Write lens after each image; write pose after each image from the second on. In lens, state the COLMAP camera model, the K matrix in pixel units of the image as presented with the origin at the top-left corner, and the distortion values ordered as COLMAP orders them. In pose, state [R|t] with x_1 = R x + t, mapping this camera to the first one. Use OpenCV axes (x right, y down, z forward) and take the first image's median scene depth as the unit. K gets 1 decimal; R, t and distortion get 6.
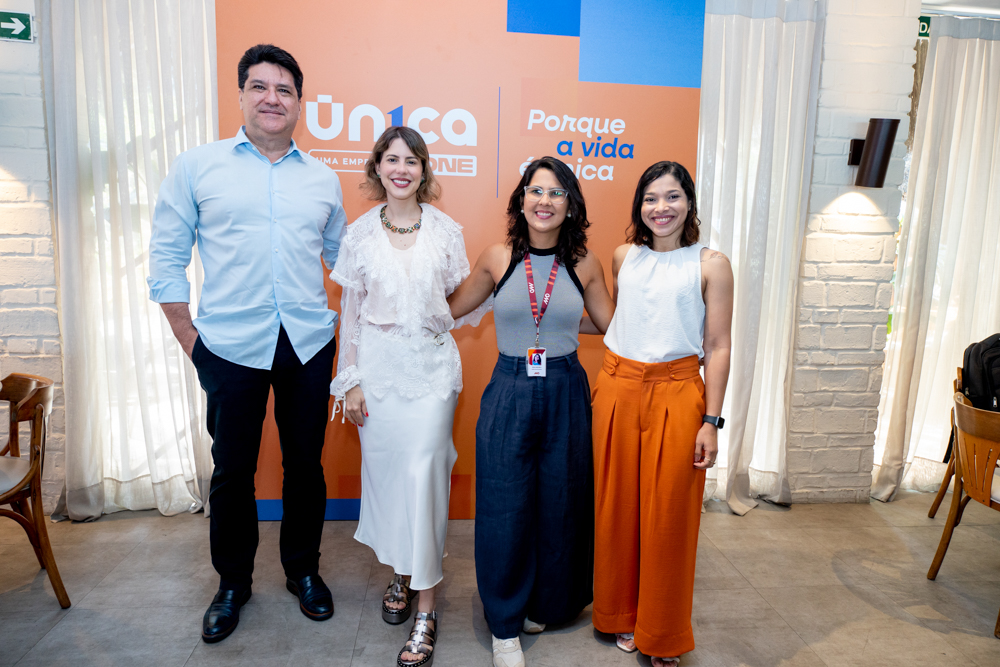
lens RADIAL K [[607.3, 0, 500.0], [0, 607.3, 302.1], [0, 0, 1]] dist [-0.017520, 0.011480]
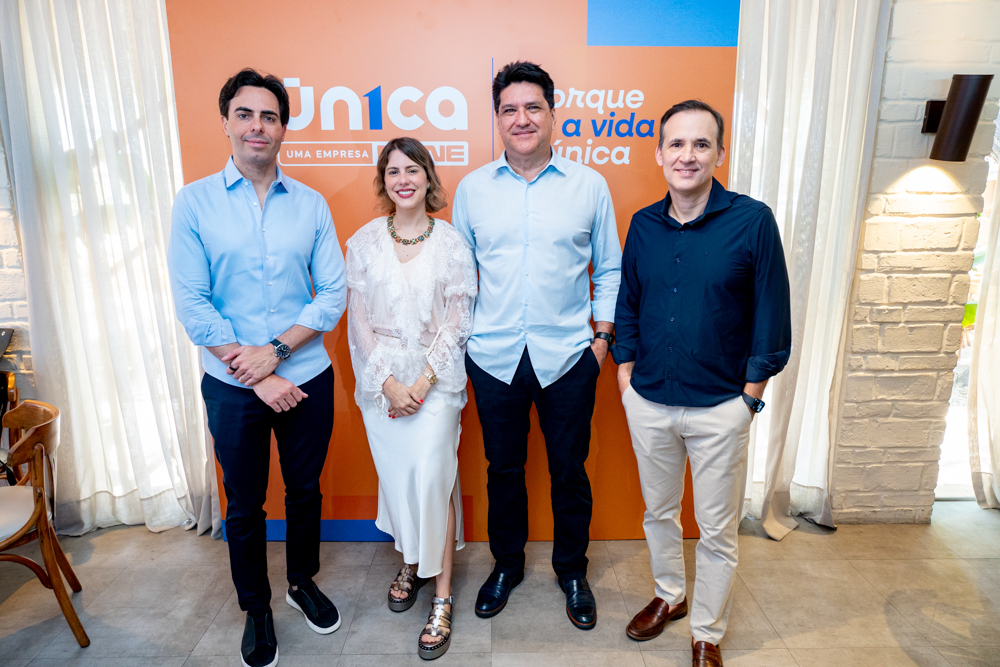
lens RADIAL K [[607.3, 0, 488.8], [0, 607.3, 323.1], [0, 0, 1]] dist [-0.017520, 0.011480]
pose [[0.996148, -0.012682, -0.086768, 0.055678], [0.020373, 0.995882, 0.088336, -0.052753], [0.085290, -0.089764, 0.992304, 0.109298]]
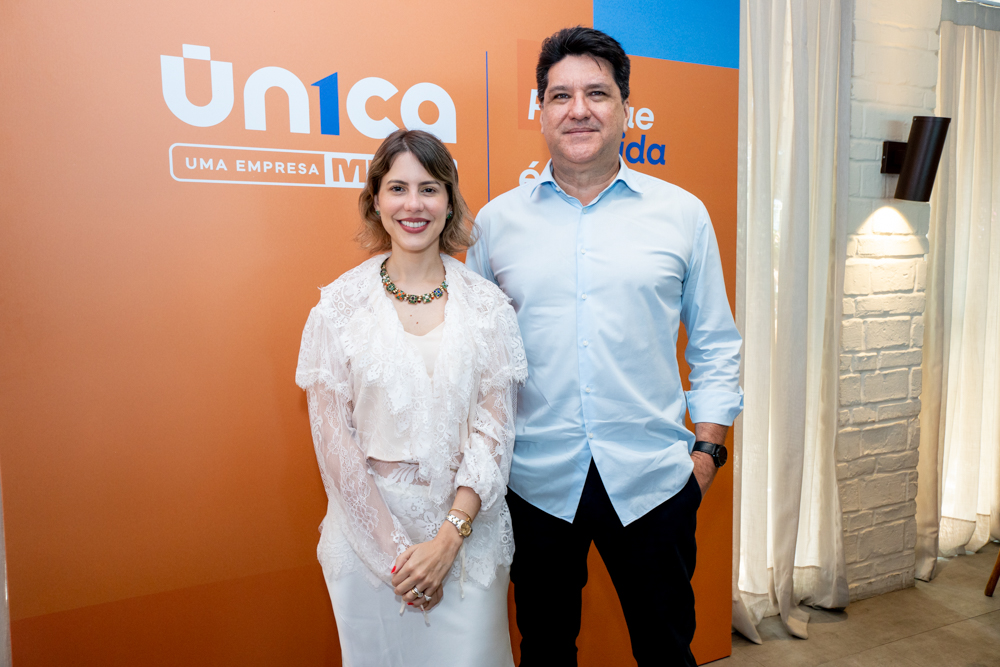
lens RADIAL K [[702.9, 0, 497.2], [0, 702.9, 316.5], [0, 0, 1]] dist [0.007858, 0.019002]
pose [[0.948733, -0.063106, 0.309714, -0.209927], [0.074162, 0.996956, -0.024042, -0.051661], [-0.307254, 0.045779, 0.950526, 0.270196]]
